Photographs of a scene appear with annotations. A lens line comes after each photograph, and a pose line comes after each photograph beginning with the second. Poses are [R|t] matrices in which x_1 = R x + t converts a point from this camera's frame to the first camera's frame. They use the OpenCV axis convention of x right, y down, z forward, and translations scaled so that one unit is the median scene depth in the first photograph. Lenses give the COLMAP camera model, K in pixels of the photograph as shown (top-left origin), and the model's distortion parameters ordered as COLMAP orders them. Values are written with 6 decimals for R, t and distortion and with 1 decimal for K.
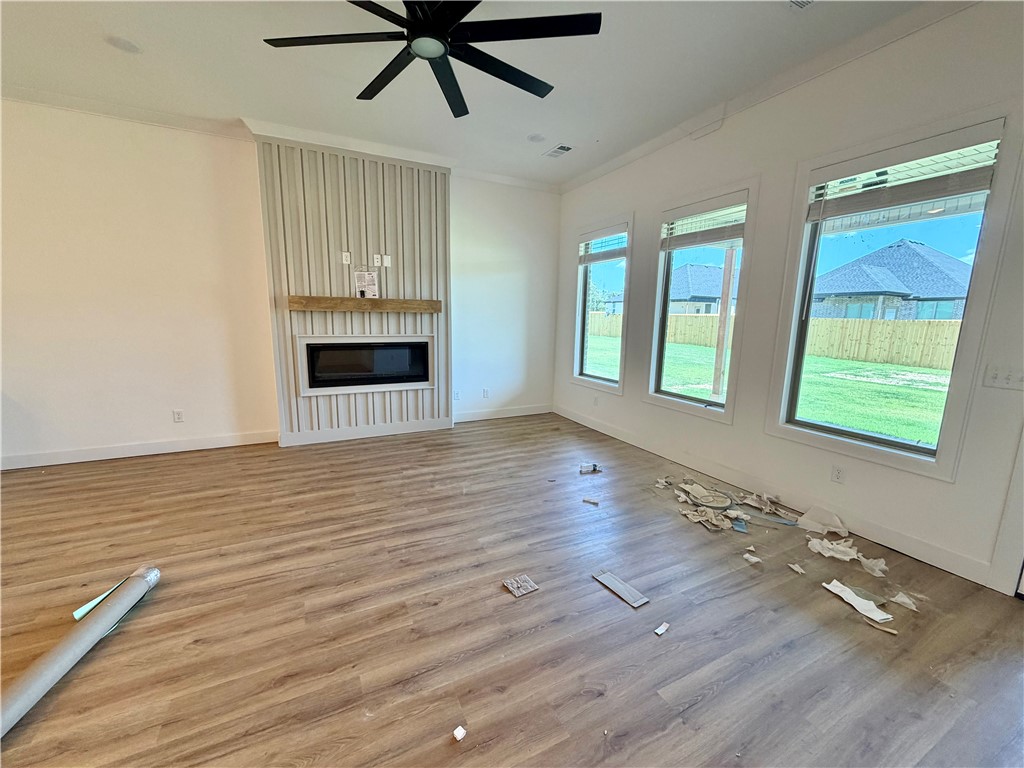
lens RADIAL K [[409.4, 0, 511.6], [0, 409.4, 385.4], [0, 0, 1]] dist [0.000715, 0.000340]
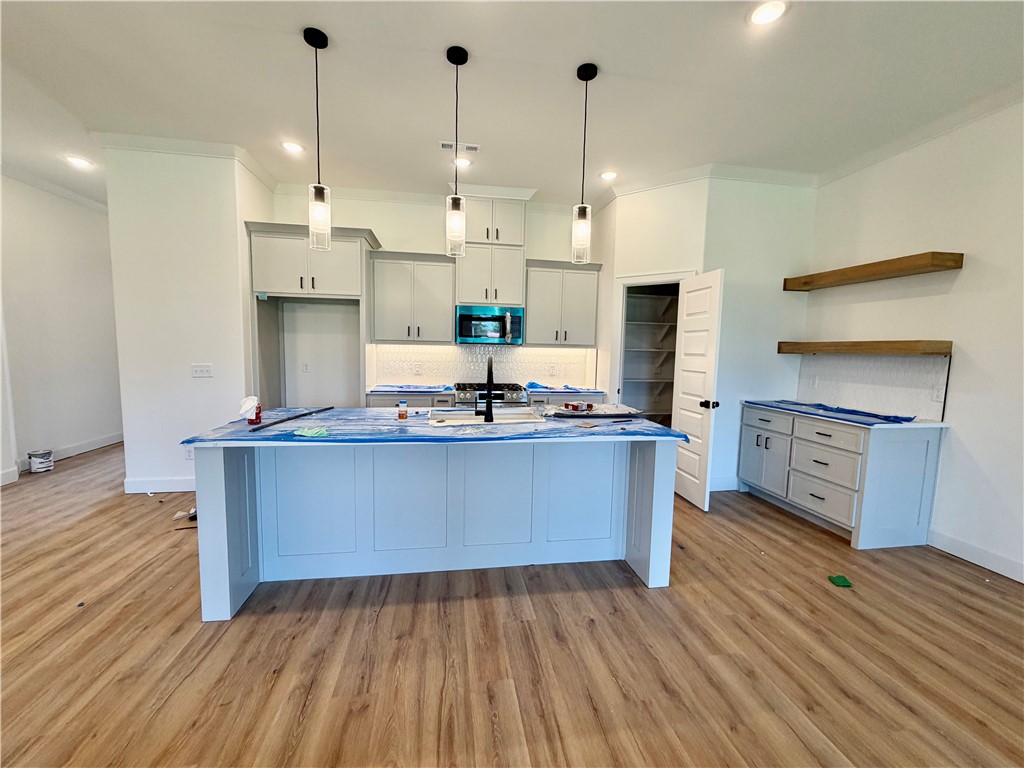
lens RADIAL K [[409.4, 0, 511.8], [0, 409.4, 384.6], [0, 0, 1]] dist [0.000715, 0.000340]
pose [[-0.295266, 0.064117, -0.953261, -0.260145], [-0.180564, 0.976020, 0.121576, -0.068722], [0.938198, 0.208022, -0.276608, 0.389445]]
